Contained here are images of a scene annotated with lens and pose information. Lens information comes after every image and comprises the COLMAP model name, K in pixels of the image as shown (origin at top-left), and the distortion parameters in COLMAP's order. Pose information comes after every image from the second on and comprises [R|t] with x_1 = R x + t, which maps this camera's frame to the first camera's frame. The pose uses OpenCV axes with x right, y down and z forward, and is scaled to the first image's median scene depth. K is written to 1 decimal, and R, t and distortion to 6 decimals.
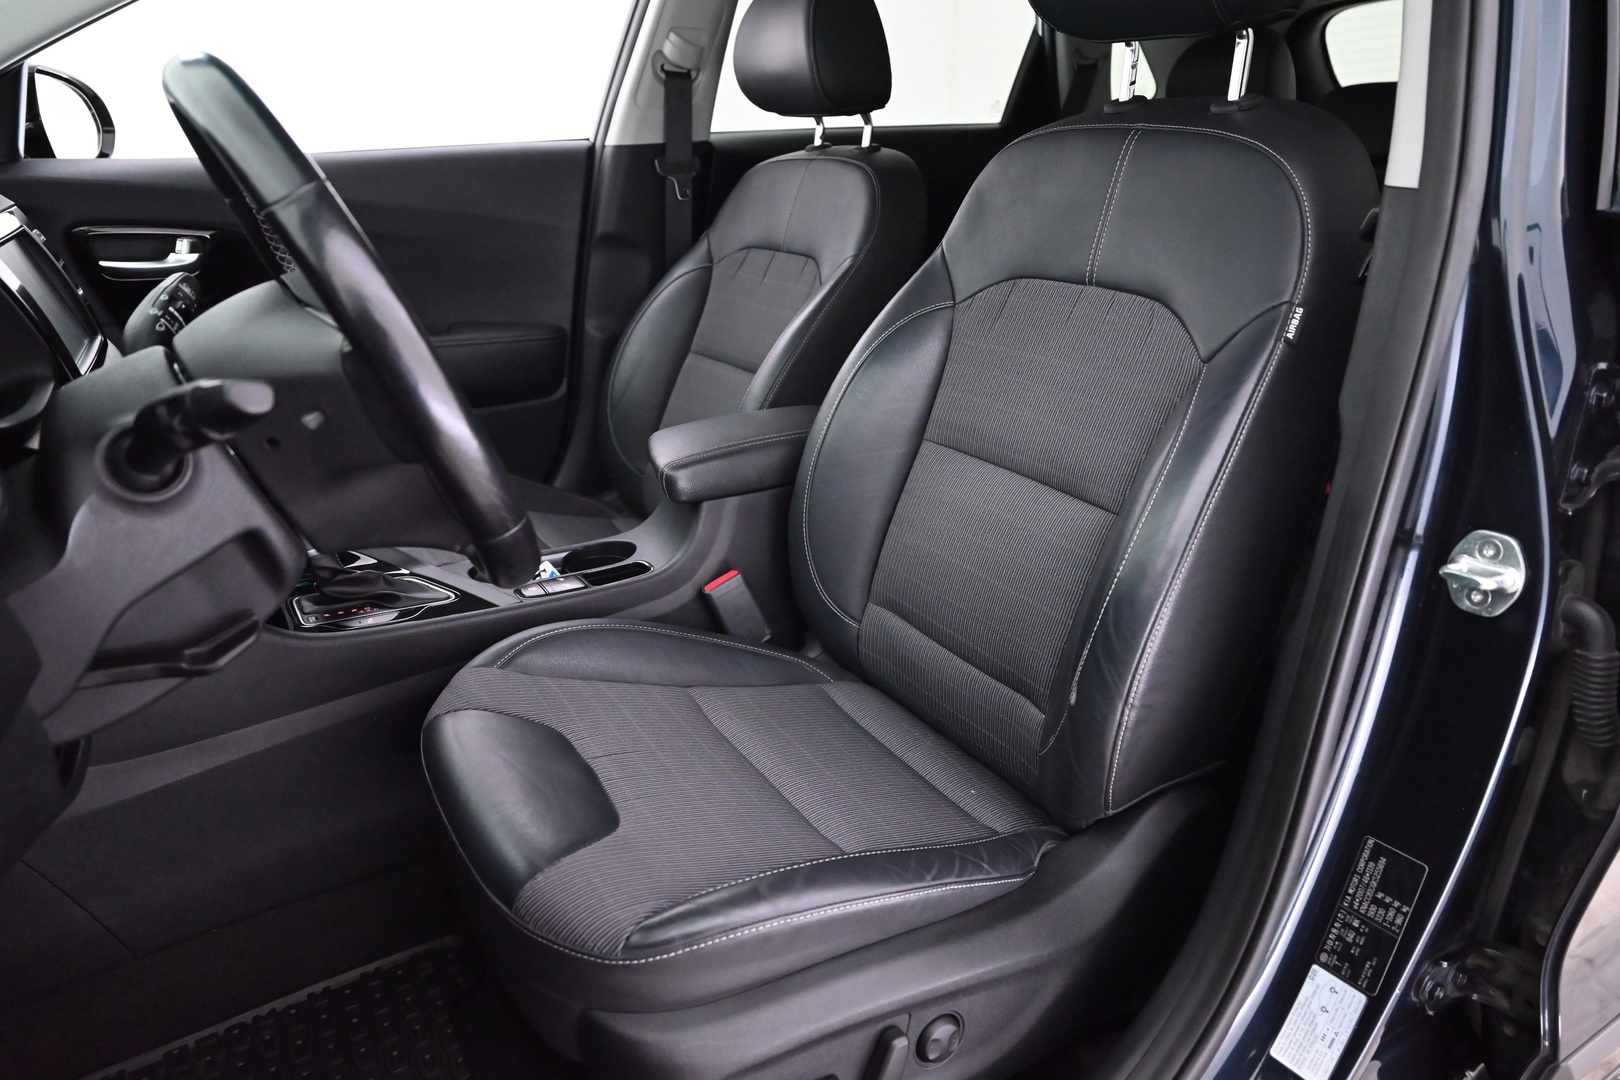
lens RADIAL K [[1073.2, 0, 810.0], [0, 1073.2, 540.0], [0, 0, 1]] dist [0.004262, 0.001597]
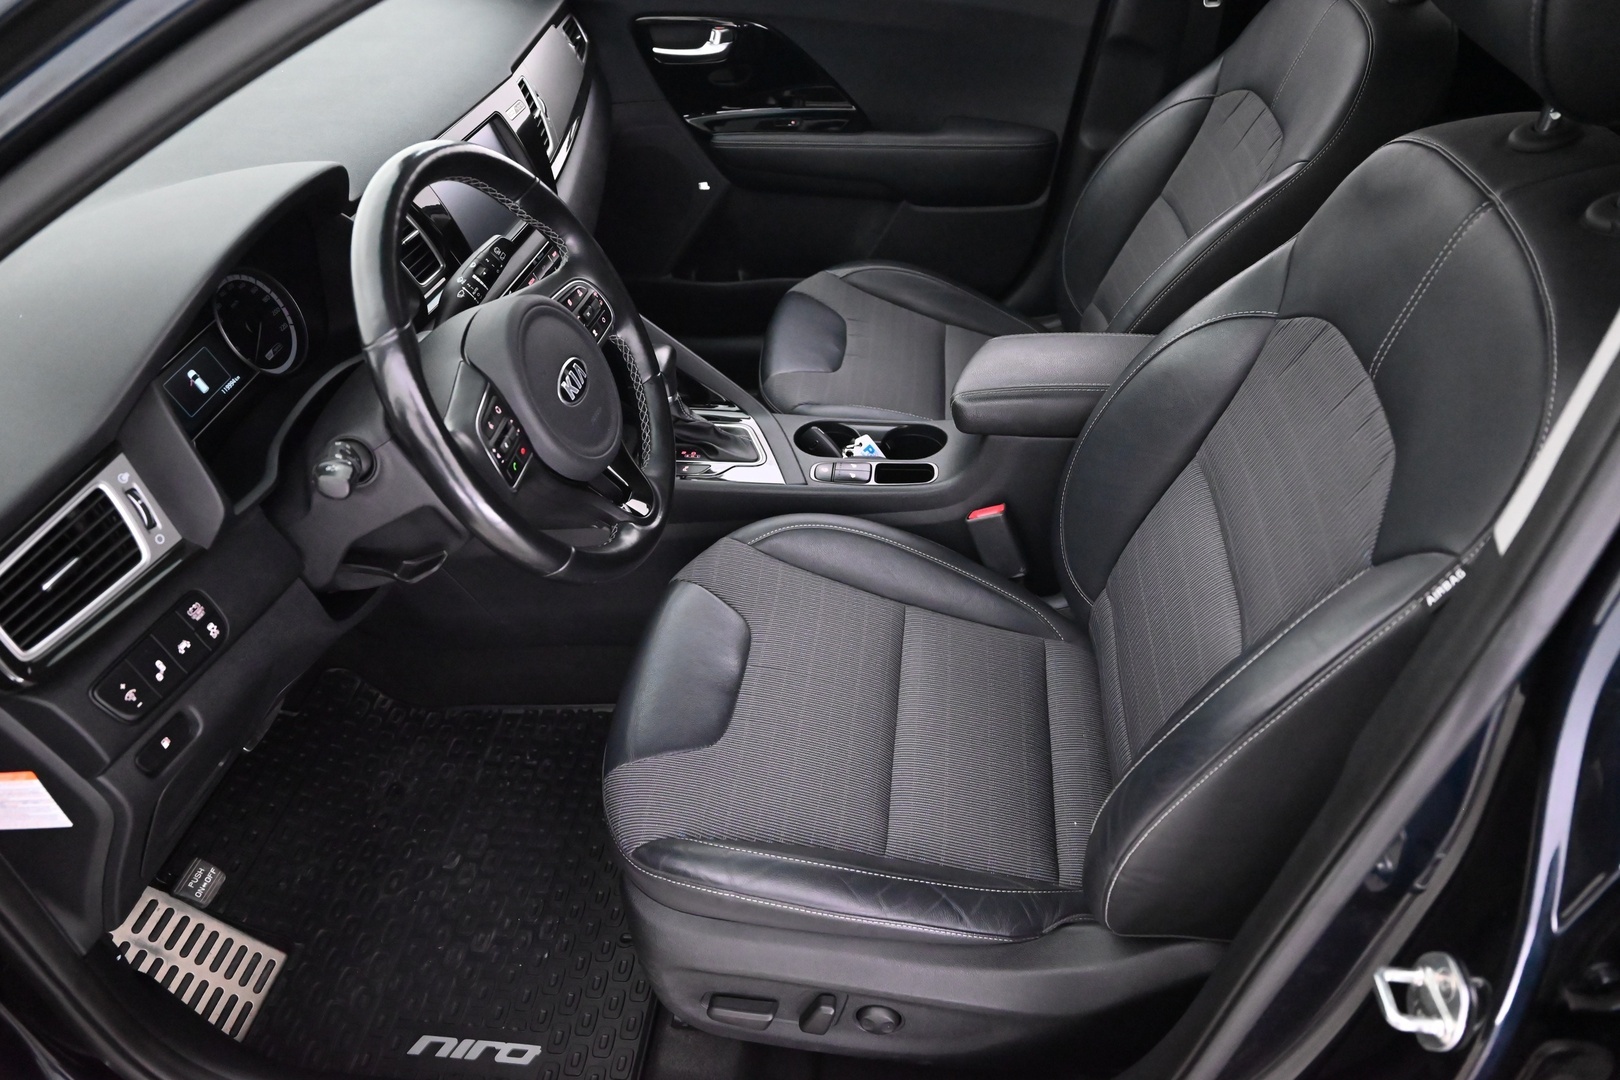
lens RADIAL K [[1073.2, 0, 810.0], [0, 1073.2, 540.0], [0, 0, 1]] dist [0.004262, 0.001597]
pose [[0.798636, 0.347261, -0.491519, 0.312452], [-0.172130, 0.914414, 0.366357, -0.302056], [0.576674, -0.207981, 0.790058, 0.086613]]
